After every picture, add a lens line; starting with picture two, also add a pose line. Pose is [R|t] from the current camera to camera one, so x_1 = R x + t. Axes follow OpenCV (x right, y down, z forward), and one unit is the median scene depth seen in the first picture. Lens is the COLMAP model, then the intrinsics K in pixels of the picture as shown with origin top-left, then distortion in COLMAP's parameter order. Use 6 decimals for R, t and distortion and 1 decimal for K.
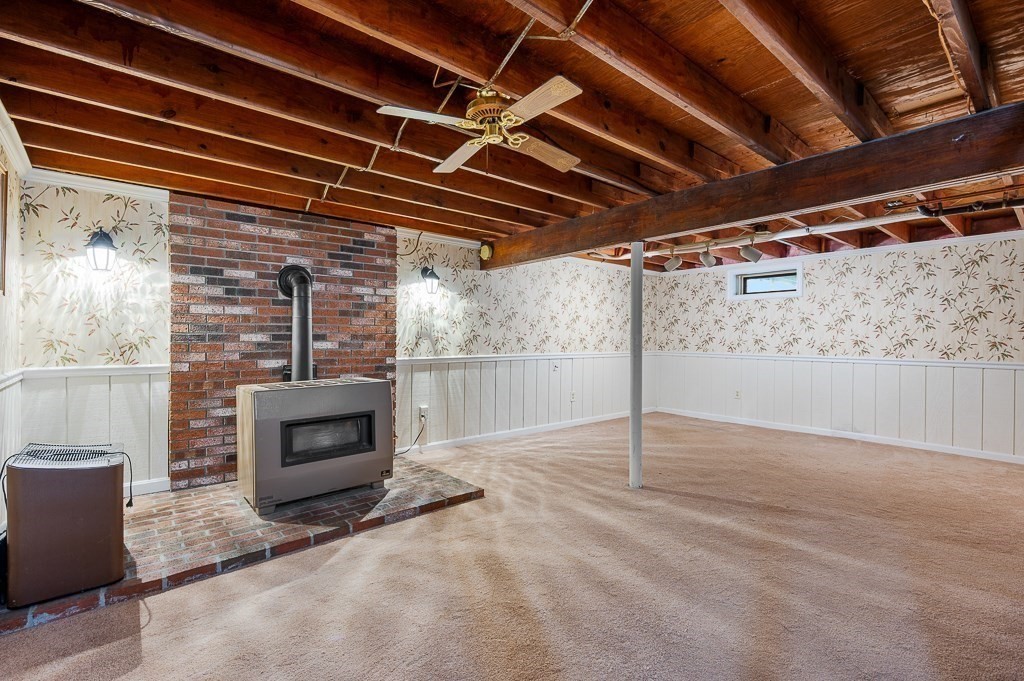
lens RADIAL K [[469.6, 0, 514.1], [0, 469.6, 336.6], [0, 0, 1]] dist [-0.000135, -0.000044]
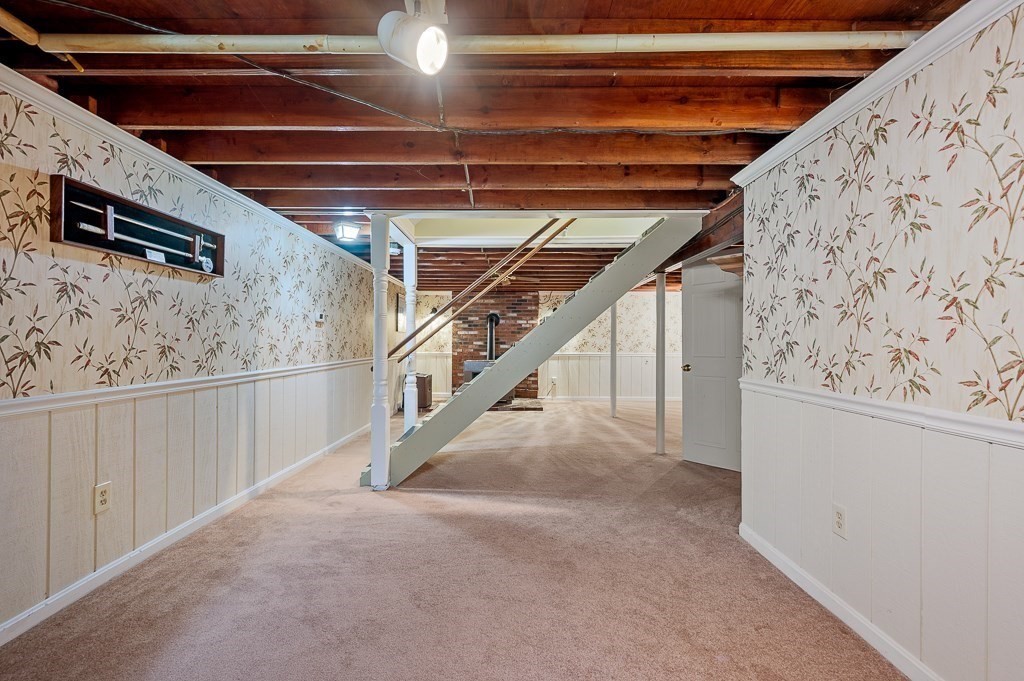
lens RADIAL K [[434.6, 0, 512.7], [0, 434.6, 342.5], [0, 0, 1]] dist [0.001137, -0.000059]
pose [[0.758201, -0.010838, -0.651931, 1.115361], [0.000470, 0.999871, -0.016077, 0.036519], [0.652020, 0.011883, 0.758108, -0.663918]]
